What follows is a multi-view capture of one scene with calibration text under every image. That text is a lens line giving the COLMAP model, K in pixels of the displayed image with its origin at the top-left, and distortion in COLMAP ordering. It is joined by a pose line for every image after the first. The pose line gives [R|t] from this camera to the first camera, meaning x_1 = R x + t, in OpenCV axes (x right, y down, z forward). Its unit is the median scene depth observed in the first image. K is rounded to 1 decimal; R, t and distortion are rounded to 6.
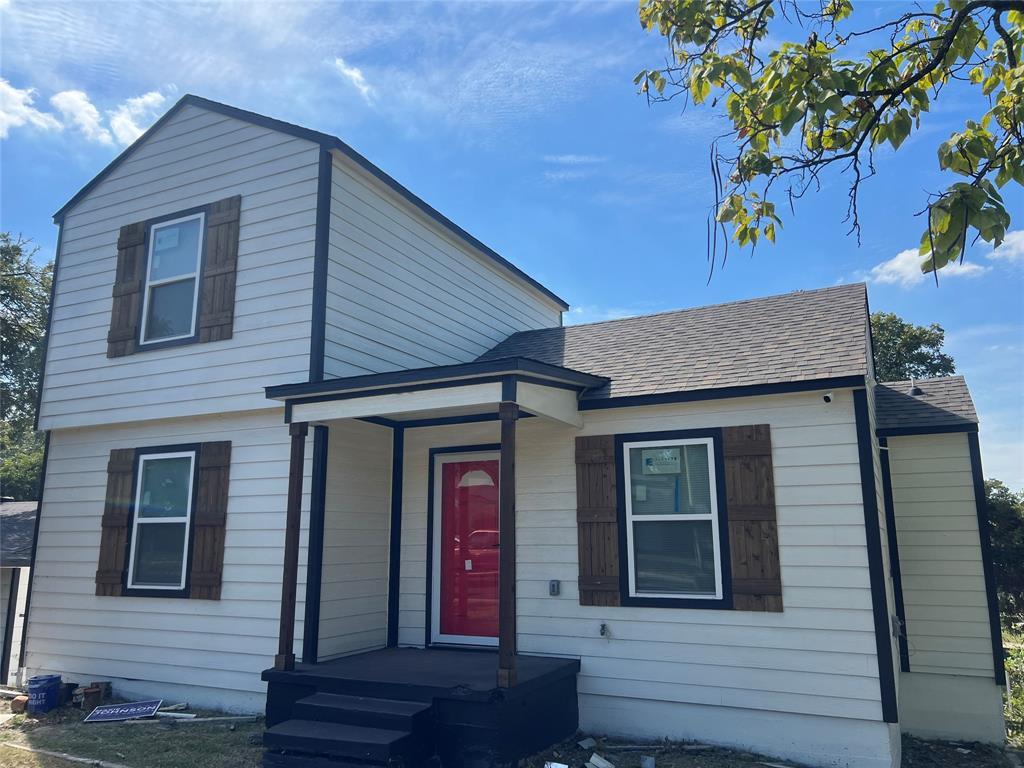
lens RADIAL K [[770.3, 0, 521.5], [0, 770.3, 383.9], [0, 0, 1]] dist [0.053319, -0.016232]
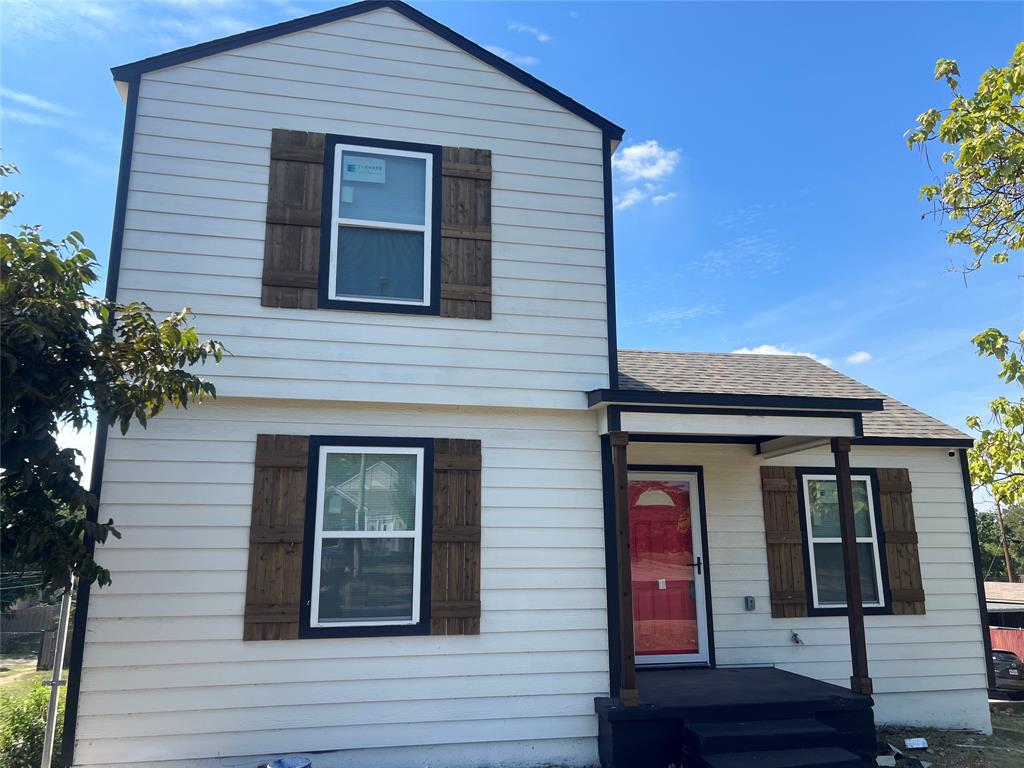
lens RADIAL K [[770.3, 0, 522.3], [0, 770.3, 384.6], [0, 0, 1]] dist [0.053319, -0.016232]
pose [[0.774596, 0.131941, 0.618541, -0.877327], [-0.119787, 0.990902, -0.061360, 0.060557], [-0.621009, -0.026564, 0.783353, 0.331507]]
